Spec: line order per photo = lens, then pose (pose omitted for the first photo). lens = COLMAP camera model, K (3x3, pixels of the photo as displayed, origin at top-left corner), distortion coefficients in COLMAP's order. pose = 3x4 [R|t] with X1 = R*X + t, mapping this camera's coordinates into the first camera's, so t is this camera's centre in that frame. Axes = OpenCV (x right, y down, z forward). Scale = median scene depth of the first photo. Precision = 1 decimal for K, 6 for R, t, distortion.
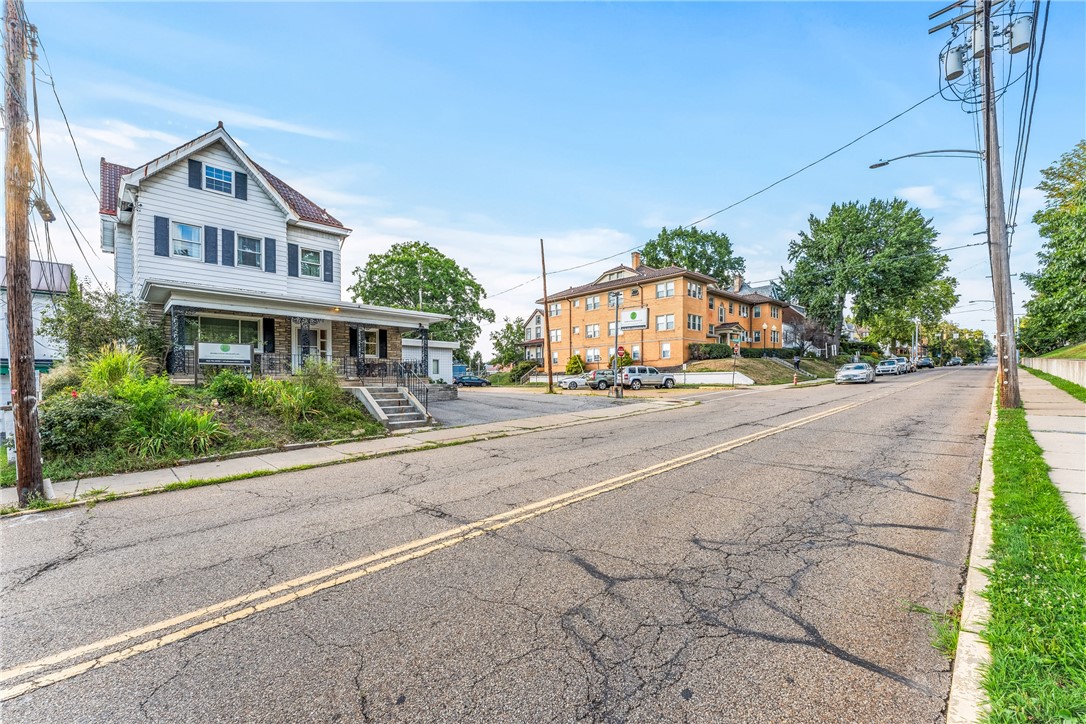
lens RADIAL K [[442.5, 0, 543.8], [0, 442.5, 380.9], [0, 0, 1]] dist [-0.002276, -0.000244]
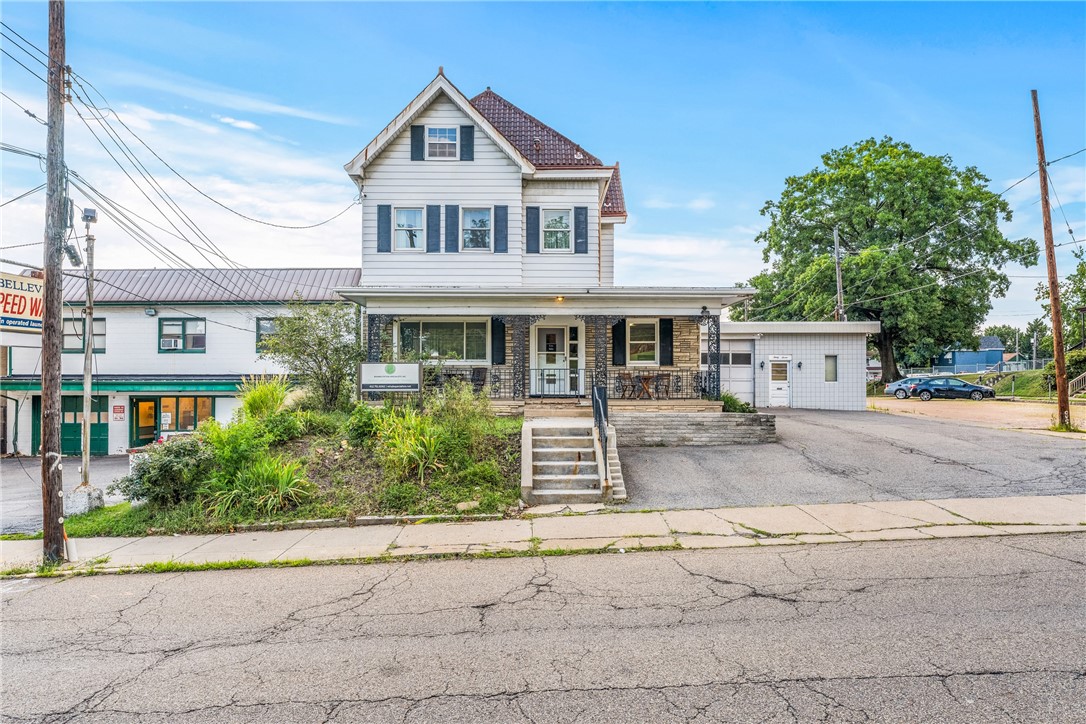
lens RADIAL K [[722.5, 0, 543.0], [0, 722.5, 362.0], [0, 0, 1]] dist [0.003170, -0.002013]
pose [[0.727198, -0.014885, -0.686266, 0.235545], [0.000569, 0.999778, -0.021082, -0.043264], [0.686428, 0.014940, 0.727045, 0.197738]]
